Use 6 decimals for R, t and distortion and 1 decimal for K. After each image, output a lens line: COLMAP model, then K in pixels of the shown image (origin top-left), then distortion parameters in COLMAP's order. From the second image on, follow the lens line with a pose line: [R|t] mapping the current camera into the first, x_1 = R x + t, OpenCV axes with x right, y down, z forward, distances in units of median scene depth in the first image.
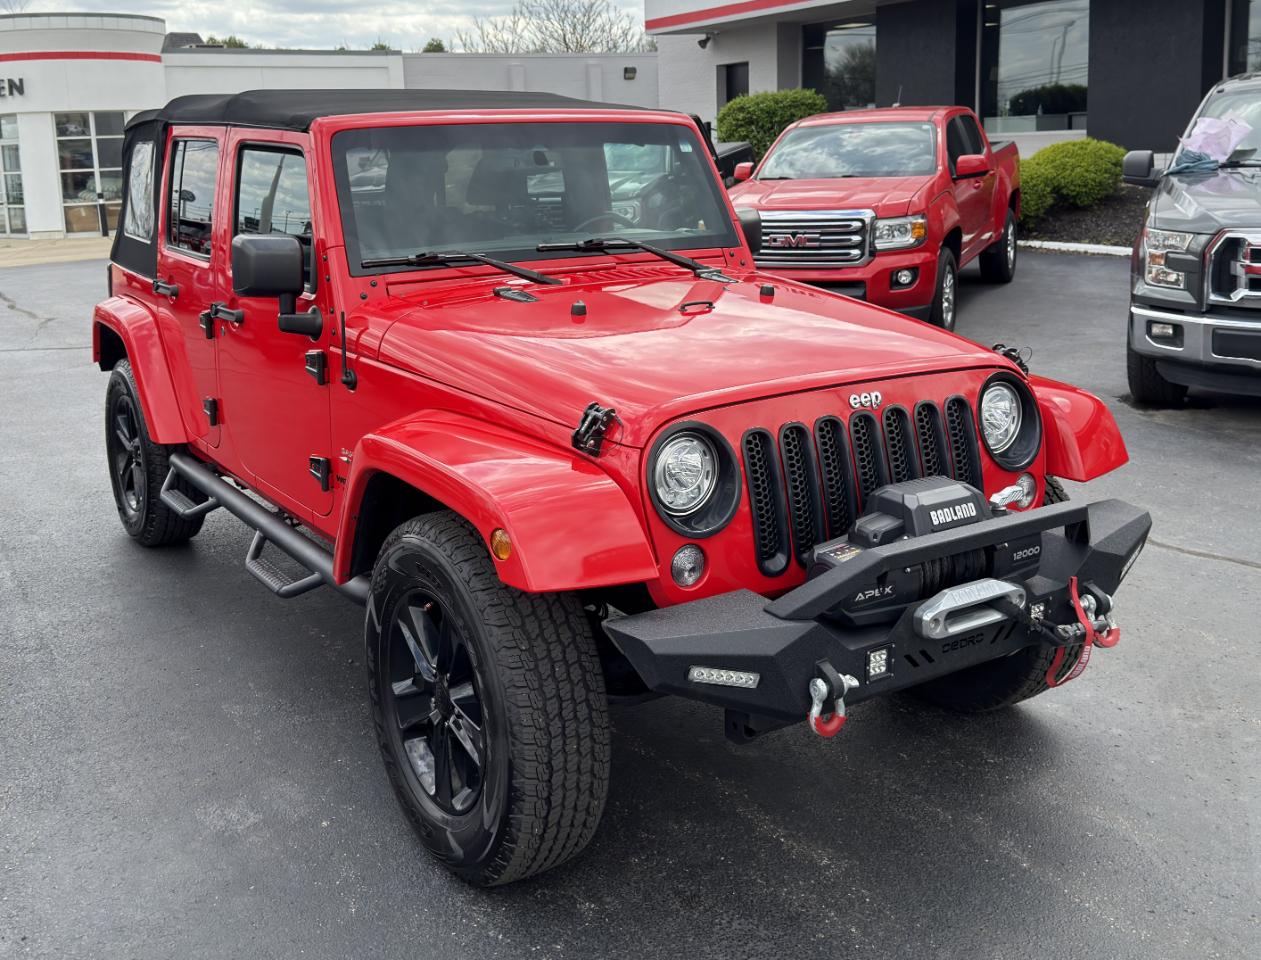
lens RADIAL K [[1264.4, 0, 530.9], [0, 1264.4, 315.5], [0, 0, 1]] dist [0.149730, -0.303462]
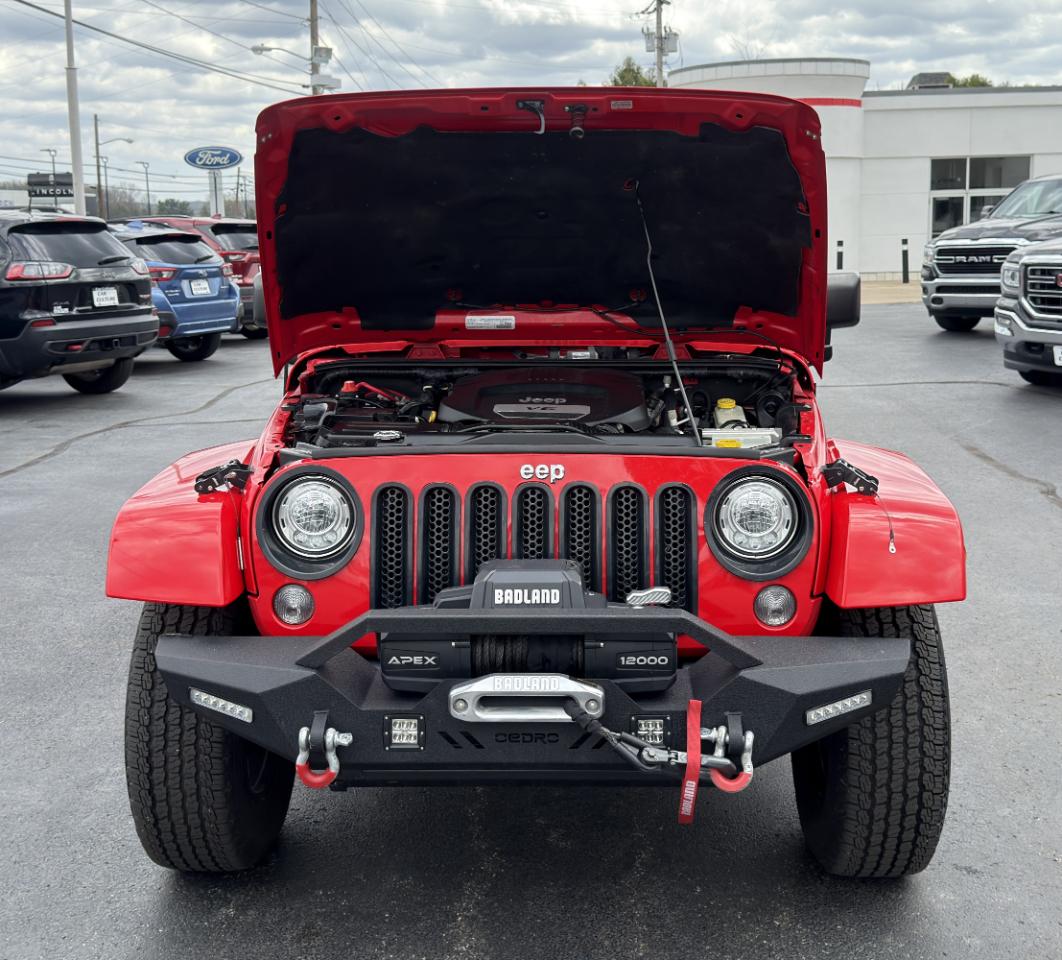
lens RADIAL K [[1358.3, 0, 568.8], [0, 1358.3, 369.7], [0, 0, 1]] dist [0.199757, -0.412521]
pose [[0.850764, 0.083774, -0.518827, 0.728253], [-0.086374, 0.996078, 0.019199, -0.027710], [0.518401, 0.028479, 0.854663, 0.133833]]
